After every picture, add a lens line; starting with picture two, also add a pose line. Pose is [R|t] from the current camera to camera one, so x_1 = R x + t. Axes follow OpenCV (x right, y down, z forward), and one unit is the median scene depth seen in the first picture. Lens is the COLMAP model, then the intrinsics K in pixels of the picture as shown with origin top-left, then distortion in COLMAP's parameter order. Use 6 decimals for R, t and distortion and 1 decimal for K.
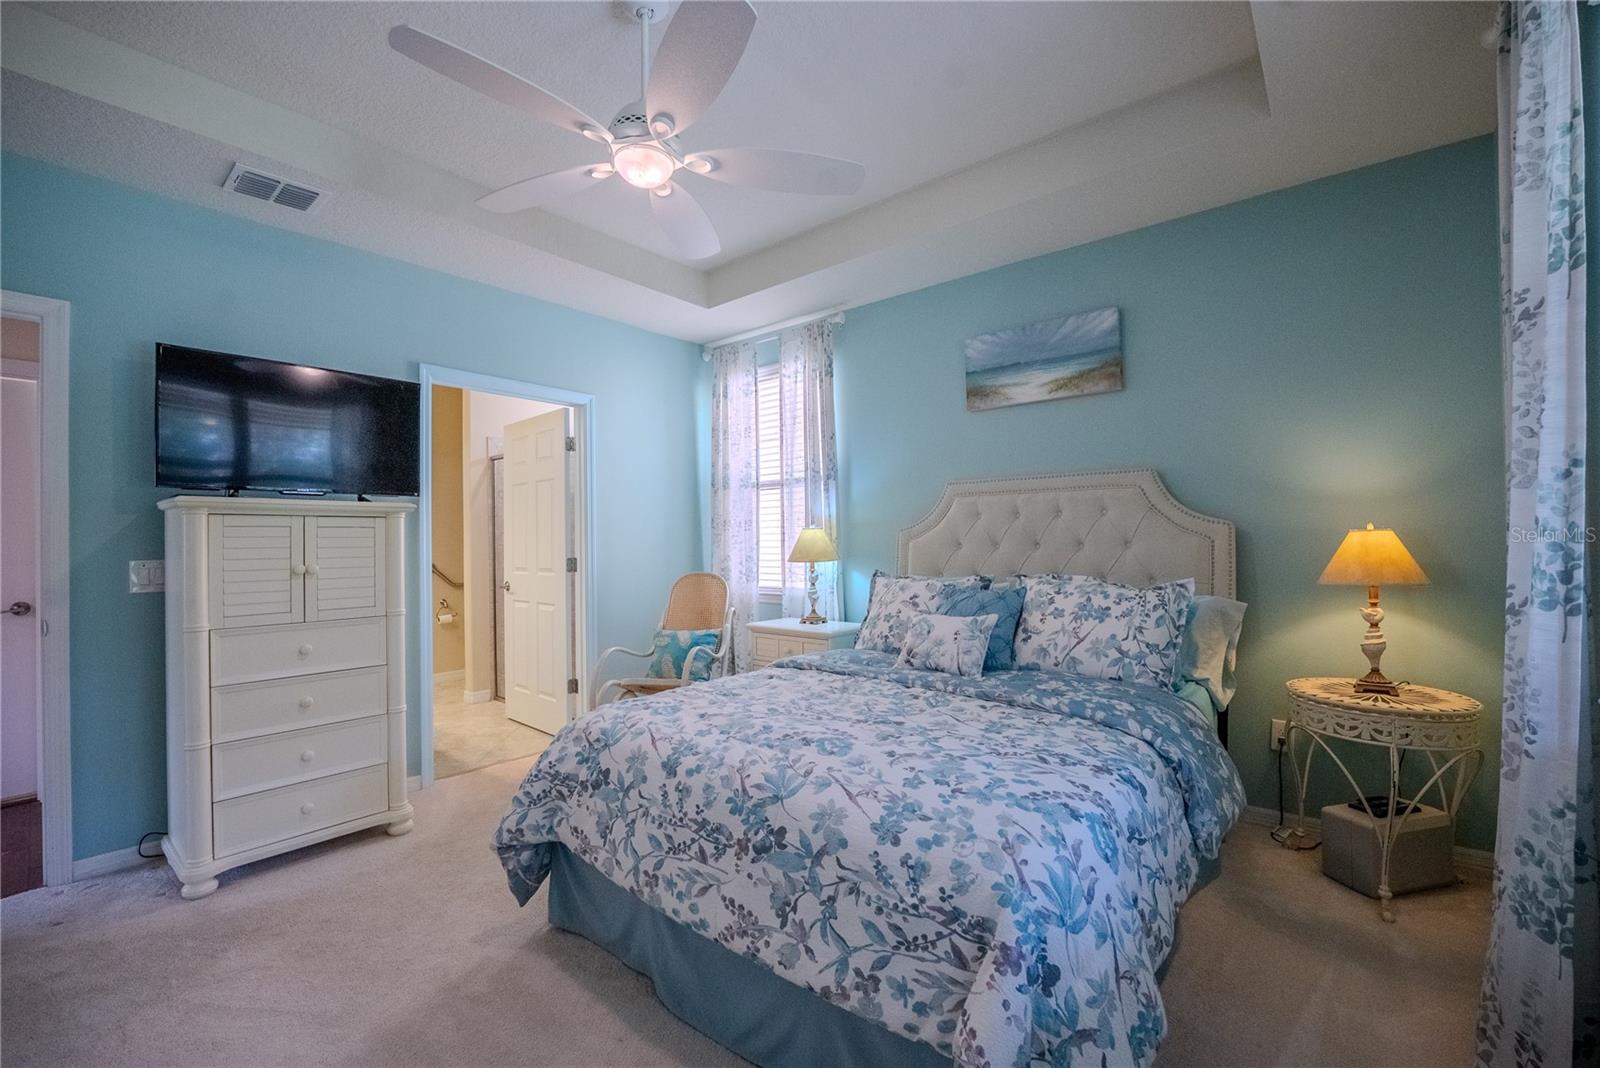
lens RADIAL K [[656.0, 0, 800.4], [0, 656.0, 536.5], [0, 0, 1]] dist [-0.023413, -0.000076]
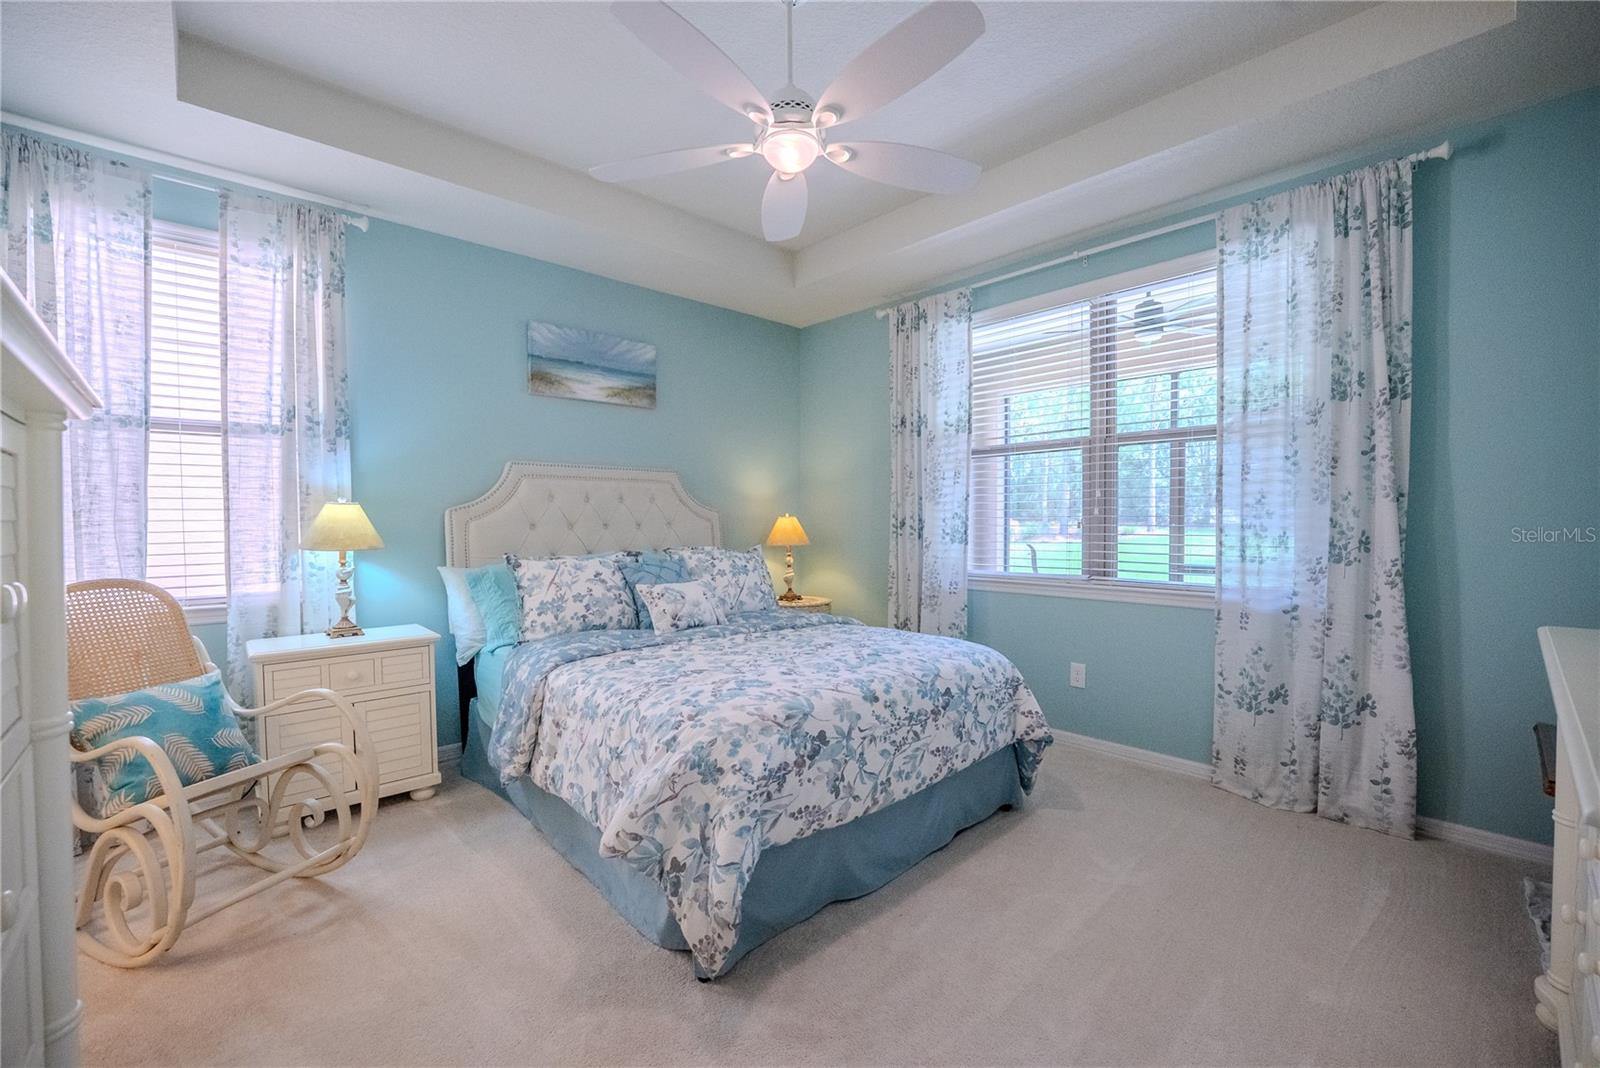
lens RADIAL K [[656.0, 0, 800.4], [0, 656.0, 536.5], [0, 0, 1]] dist [-0.023413, -0.000076]
pose [[0.129003, -0.013031, 0.991559, -0.826146], [-0.002640, 0.999906, 0.013484, 0.016995], [-0.991641, -0.004357, 0.128957, 0.552759]]
